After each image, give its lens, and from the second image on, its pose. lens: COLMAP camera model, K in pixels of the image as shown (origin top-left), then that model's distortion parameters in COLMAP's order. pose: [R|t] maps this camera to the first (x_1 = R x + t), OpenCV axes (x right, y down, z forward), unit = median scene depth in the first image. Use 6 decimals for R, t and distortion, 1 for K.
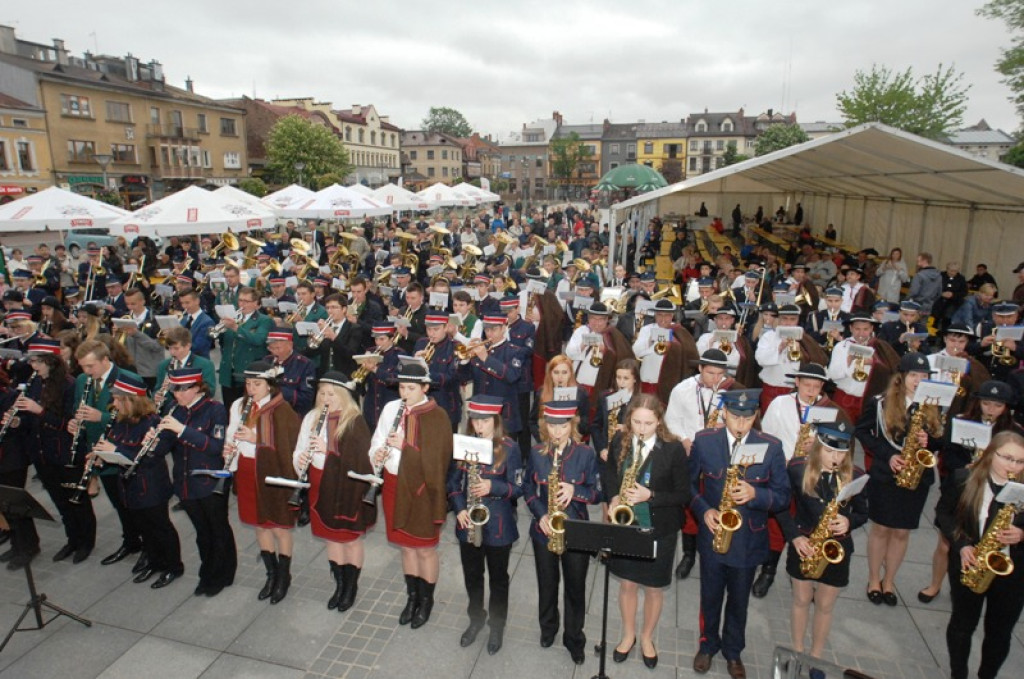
lens RADIAL K [[628.5, 0, 505.2], [0, 628.5, 341.4], [0, 0, 1]] dist [-0.065895, 0.036558]
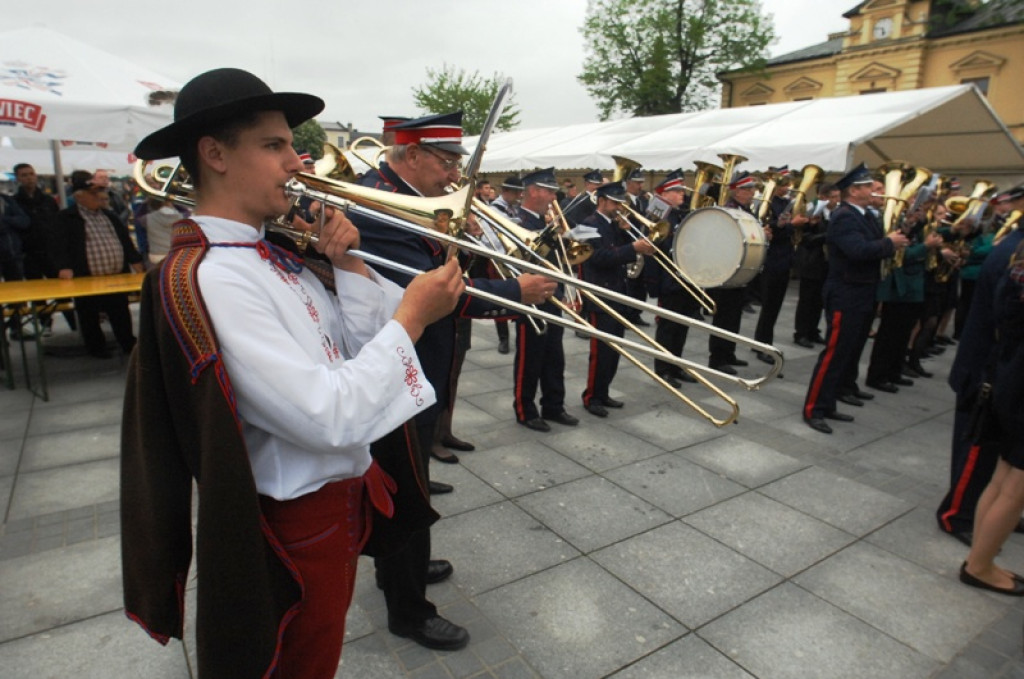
lens RADIAL K [[628.5, 0, 506.1], [0, 628.5, 338.9], [0, 0, 1]] dist [-0.065895, 0.036558]
pose [[0.657461, -0.152239, 0.737949, -0.212326], [0.158490, 0.985407, 0.062086, -0.017953], [-0.736632, 0.076139, 0.671994, 0.200894]]
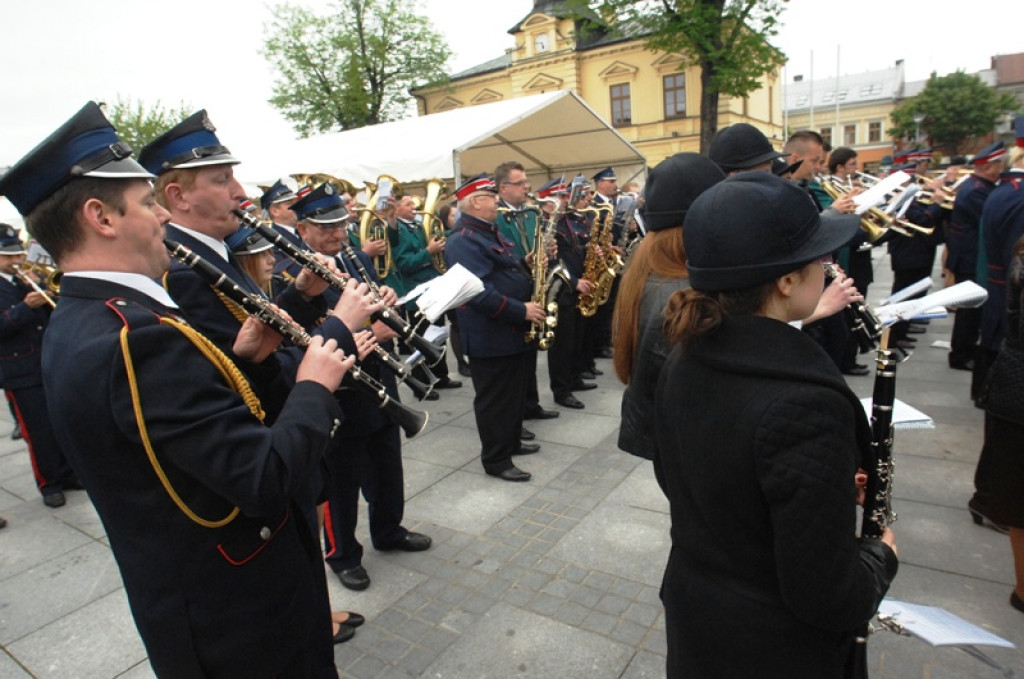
lens RADIAL K [[628.5, 0, 501.1], [0, 628.5, 339.0], [0, 0, 1]] dist [-0.065895, 0.036558]
pose [[0.326712, -0.219318, 0.919325, -0.180684], [0.302808, 0.945718, 0.118002, -0.009770], [-0.895303, 0.239827, 0.375389, 0.167578]]
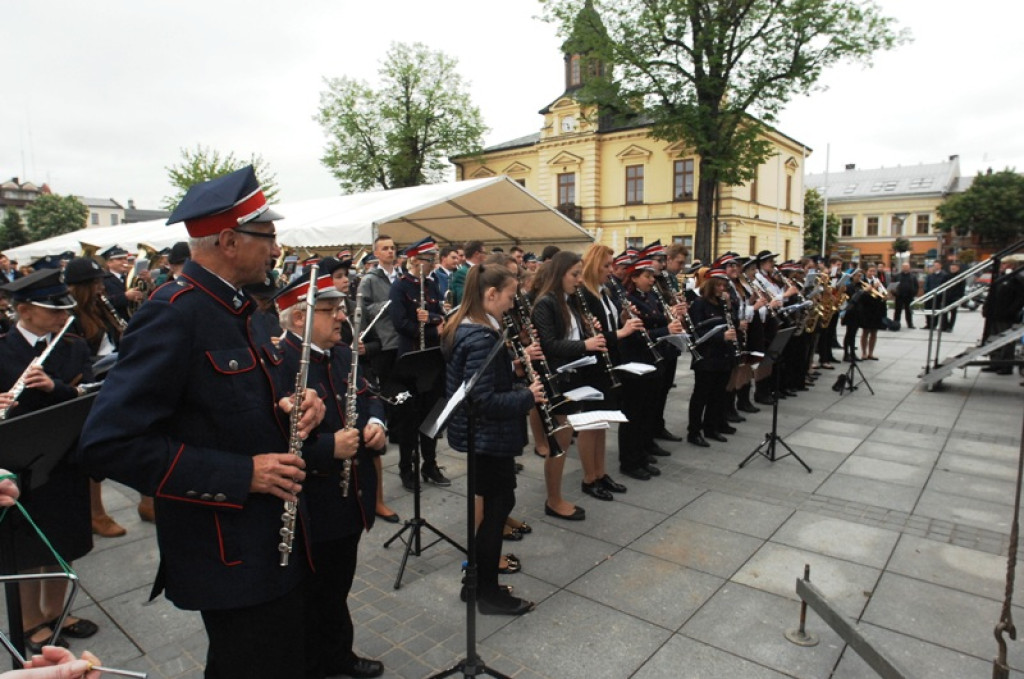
lens RADIAL K [[628.5, 0, 499.0], [0, 628.5, 343.3], [0, 0, 1]] dist [-0.065895, 0.036558]
pose [[0.434239, -0.103982, 0.894776, -0.197907], [0.217515, 0.976025, 0.007863, 0.010690], [-0.874142, 0.191212, 0.446446, 0.084438]]
